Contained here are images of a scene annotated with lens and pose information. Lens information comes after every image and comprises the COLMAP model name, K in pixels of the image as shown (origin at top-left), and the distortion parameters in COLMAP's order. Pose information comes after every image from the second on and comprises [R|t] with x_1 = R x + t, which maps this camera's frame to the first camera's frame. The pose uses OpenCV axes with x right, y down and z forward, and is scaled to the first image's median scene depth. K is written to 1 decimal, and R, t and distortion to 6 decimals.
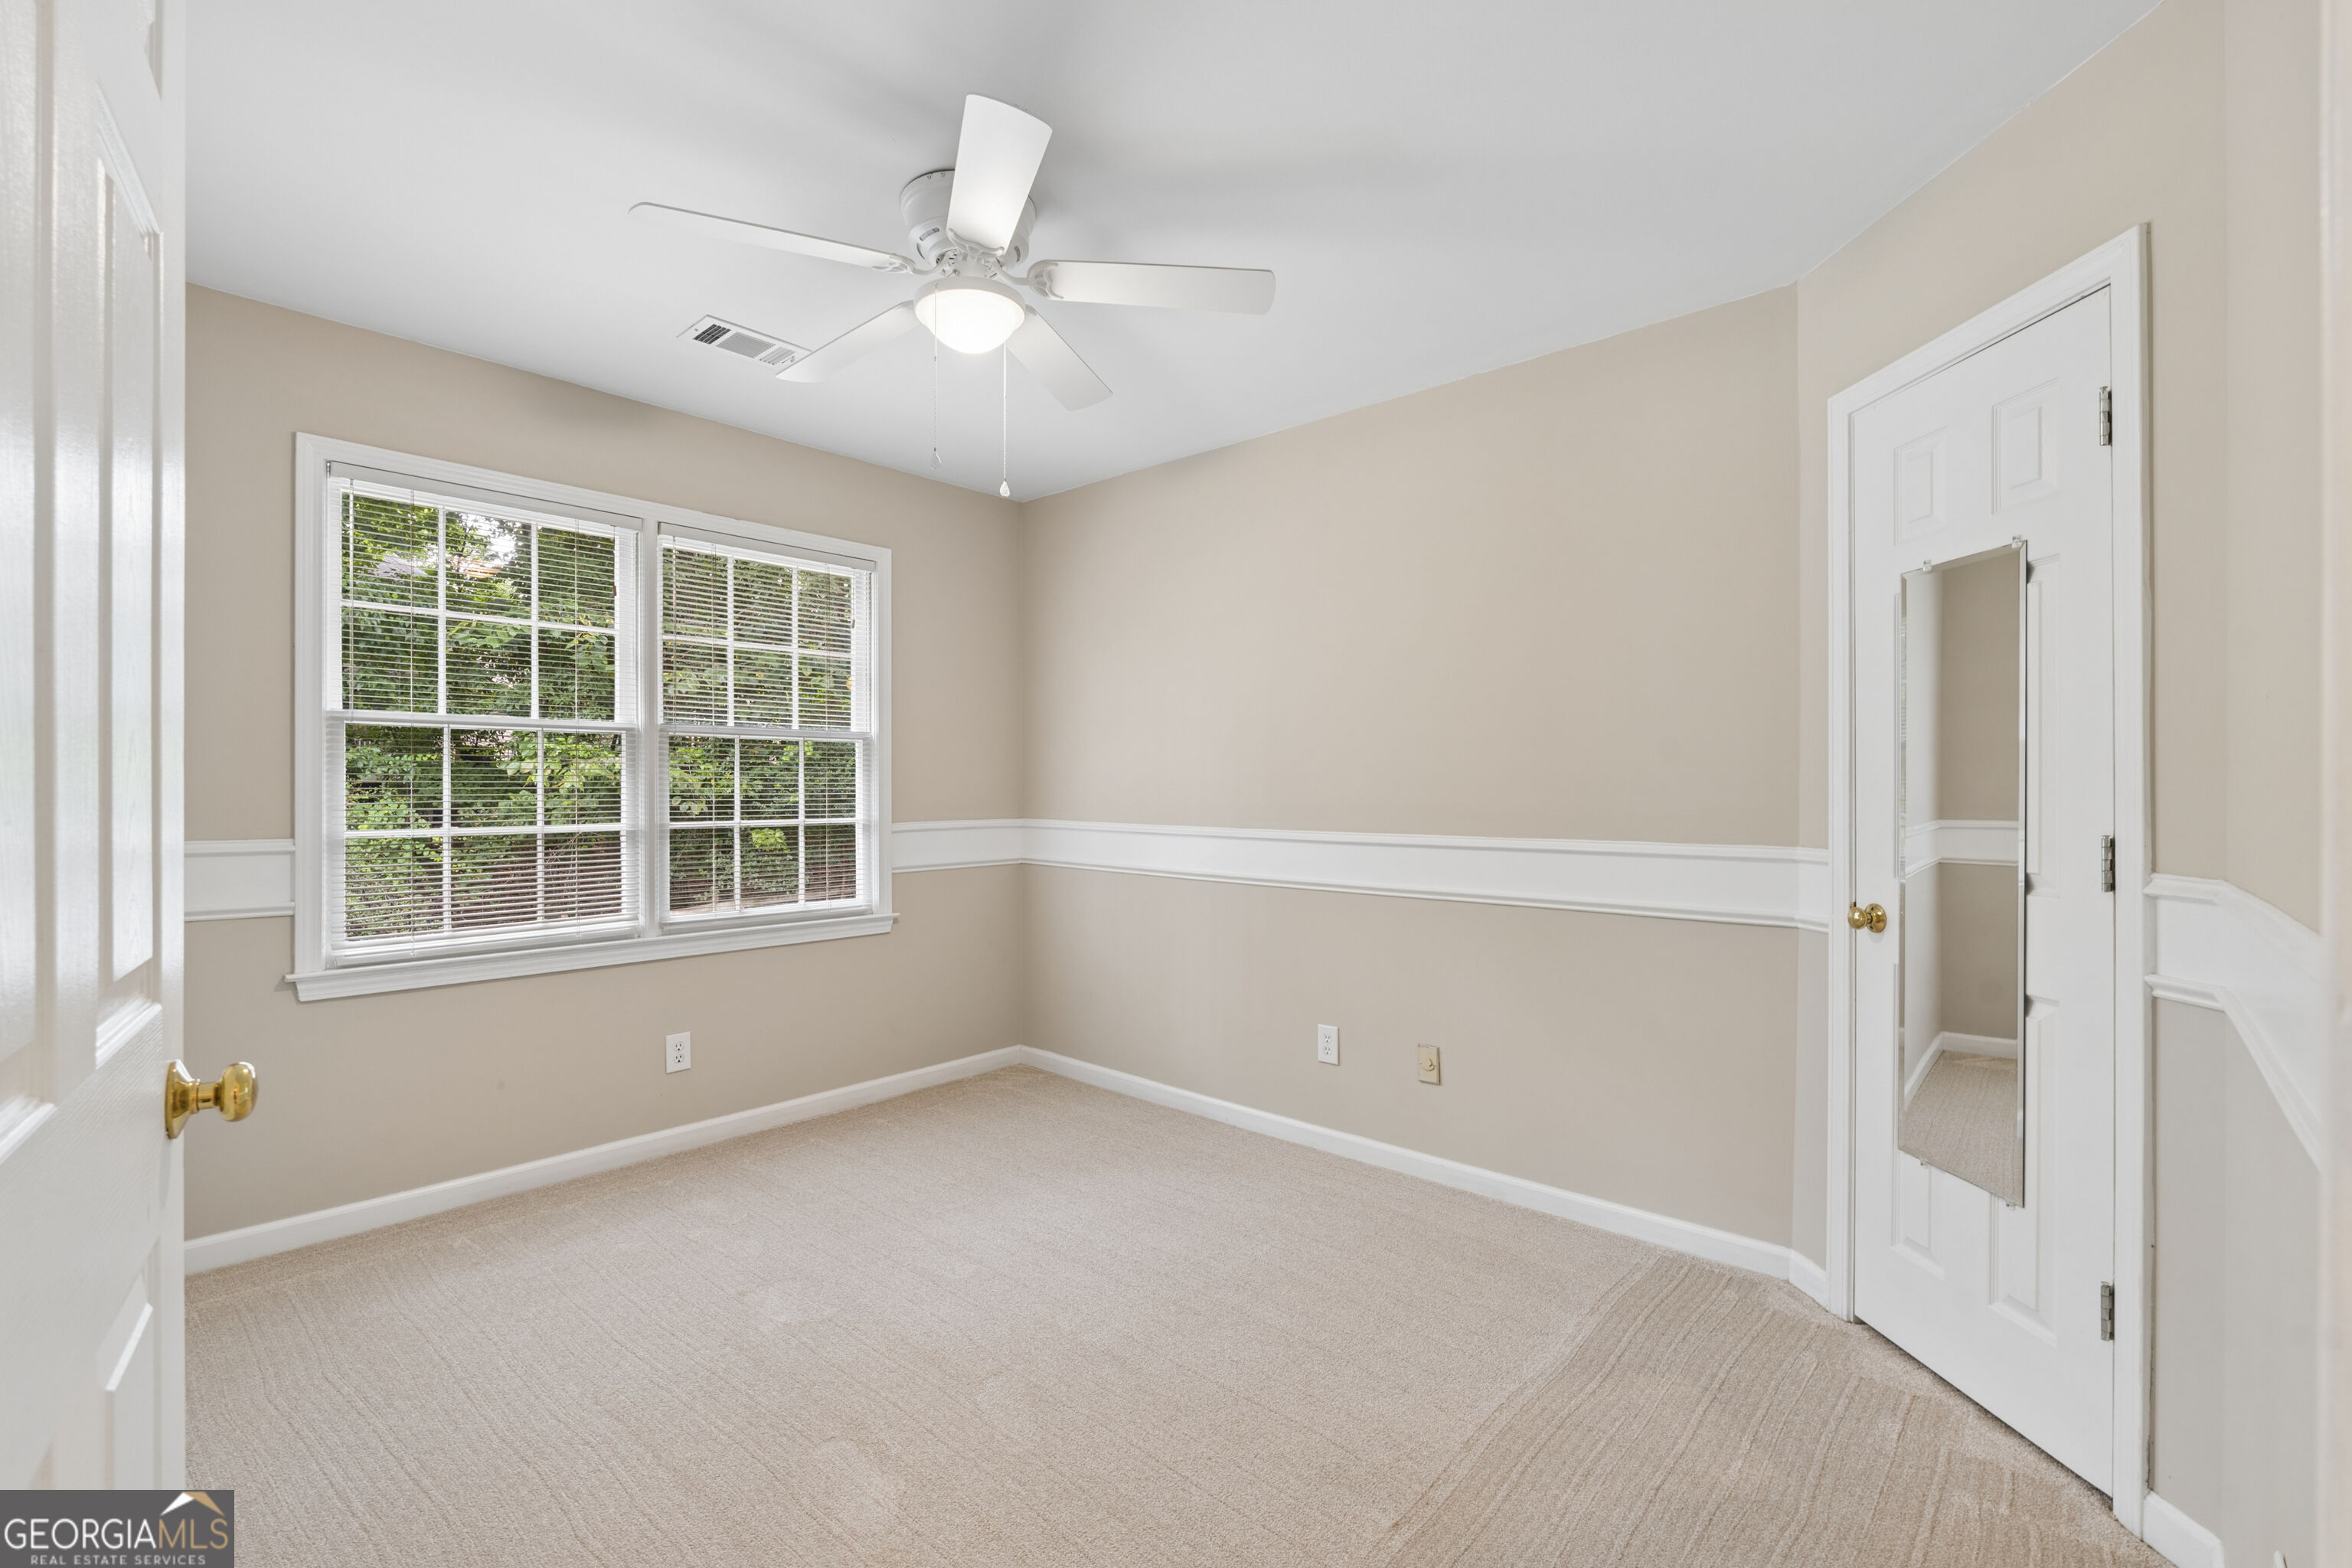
lens RADIAL K [[1033.0, 0, 1165.2], [0, 1033.0, 788.1], [0, 0, 1]] dist [-0.002597, -0.000678]
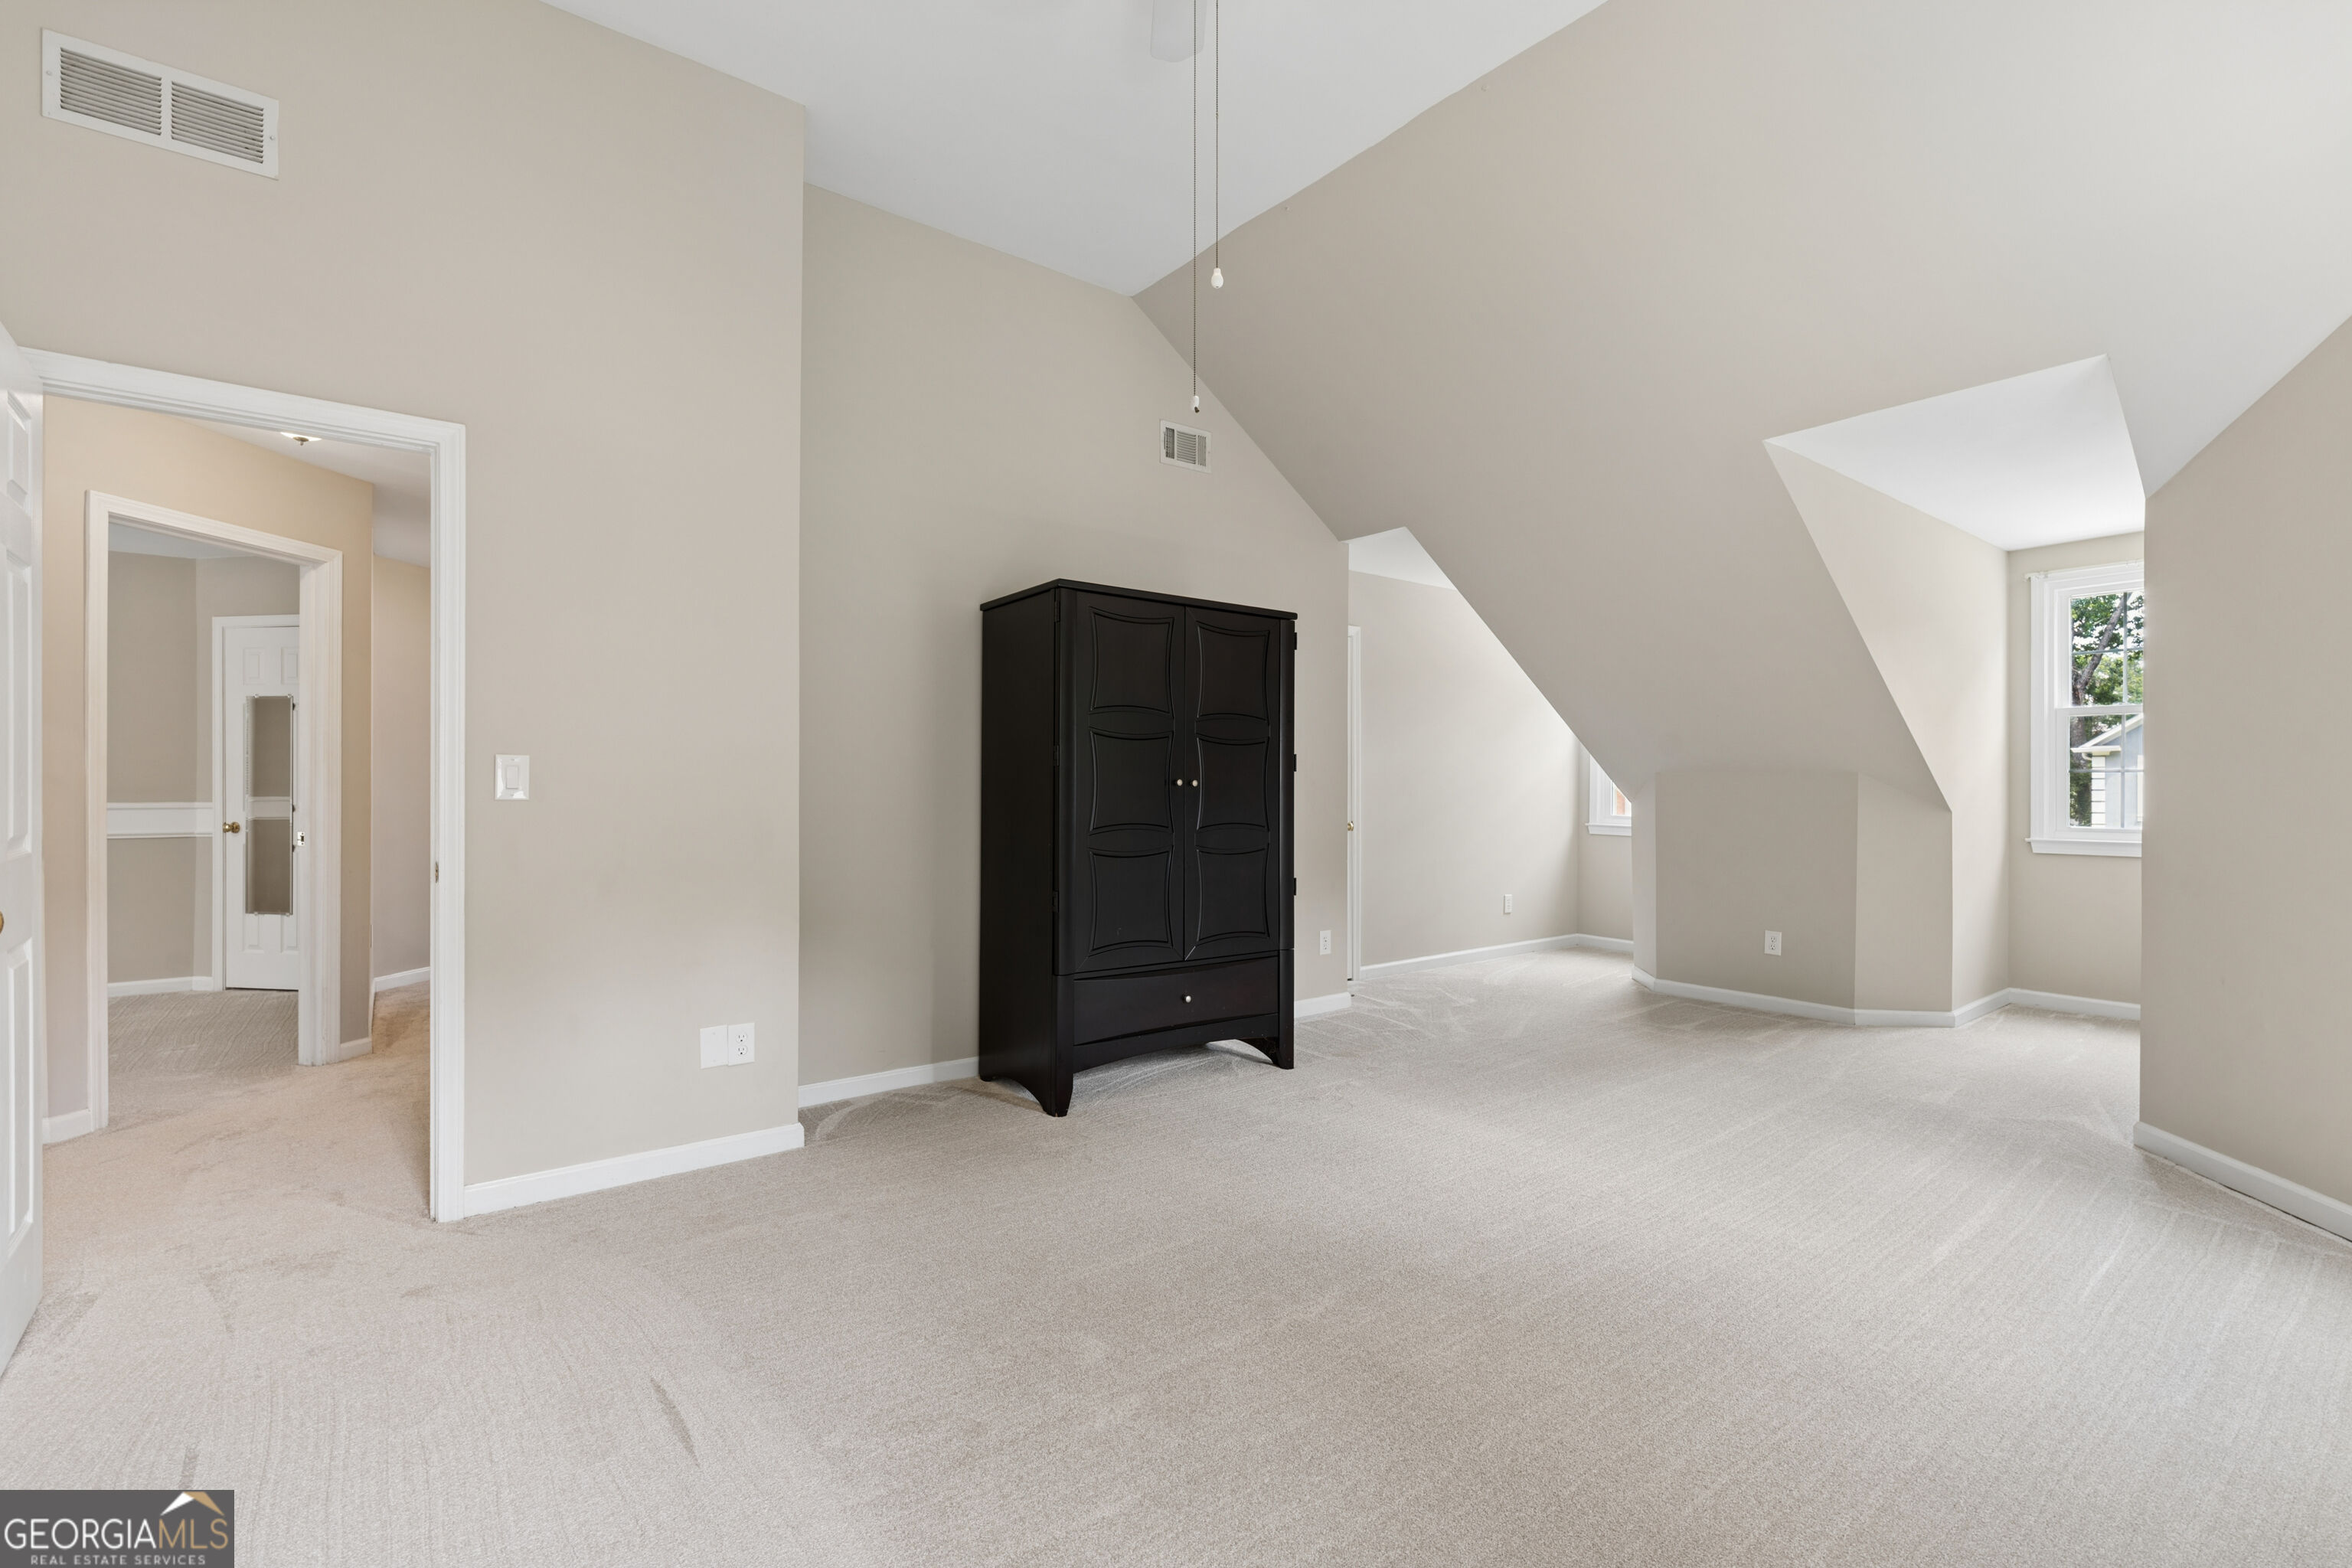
lens RADIAL K [[1033.0, 0, 1158.3], [0, 1033.0, 803.0], [0, 0, 1]] dist [-0.002597, -0.000678]
pose [[0.177395, 0.002999, 0.984135, -1.256729], [0.003237, 0.999988, -0.003630, 0.071406], [-0.984134, 0.003829, 0.177384, -1.511619]]
